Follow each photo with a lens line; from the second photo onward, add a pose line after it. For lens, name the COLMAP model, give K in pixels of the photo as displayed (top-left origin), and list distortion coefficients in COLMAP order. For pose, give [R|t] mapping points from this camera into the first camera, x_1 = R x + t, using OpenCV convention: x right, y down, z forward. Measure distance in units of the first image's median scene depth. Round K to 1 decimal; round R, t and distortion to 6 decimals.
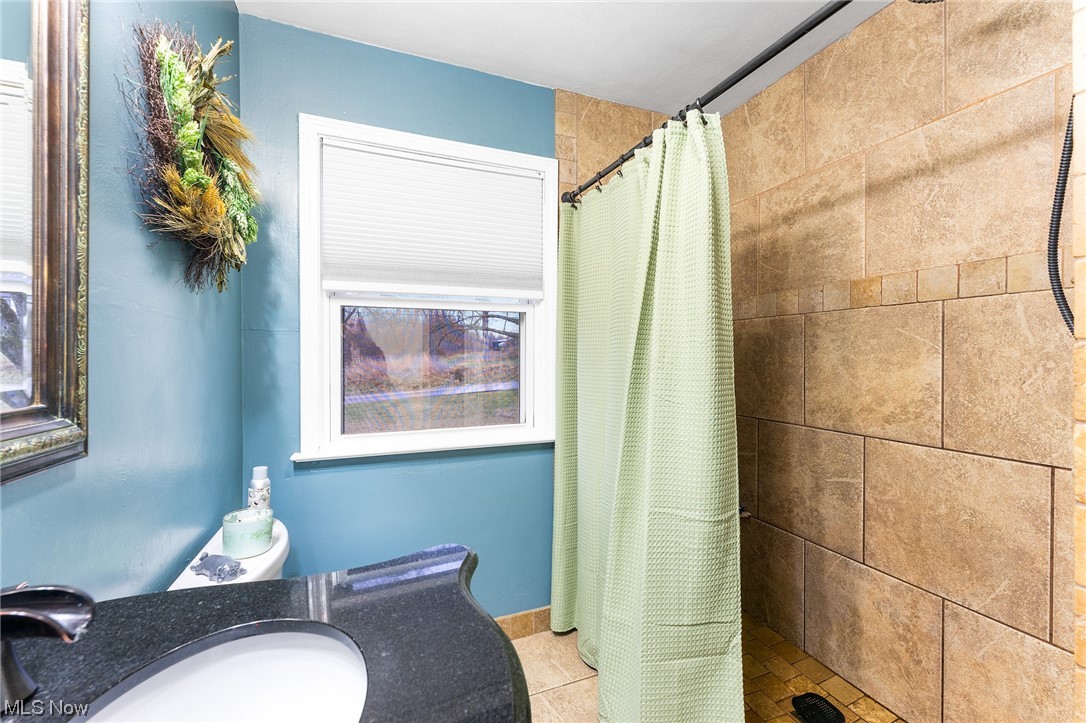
lens RADIAL K [[433.5, 0, 546.6], [0, 433.5, 355.1], [0, 0, 1]] dist [-0.001502, -0.000075]
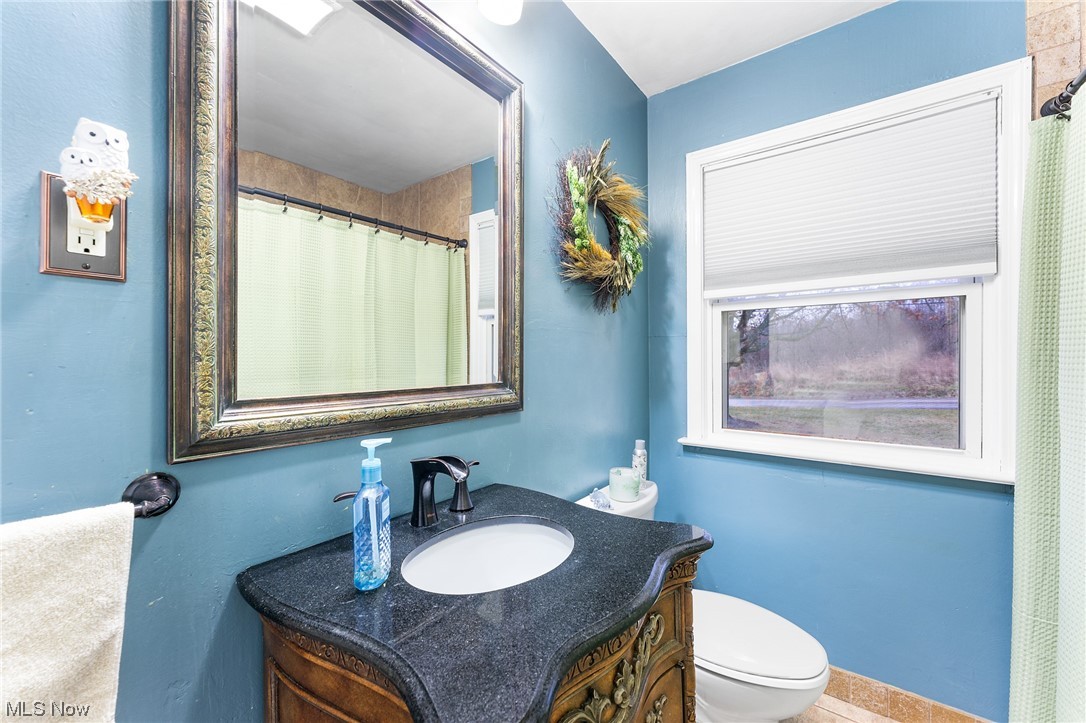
lens RADIAL K [[433.5, 0, 546.6], [0, 433.5, 355.1], [0, 0, 1]] dist [-0.001502, -0.000075]
pose [[0.516615, -0.003120, -0.856212, 0.262005], [0.003424, 0.999993, -0.001578, -0.002296], [0.856211, -0.002116, 0.516622, 0.049382]]
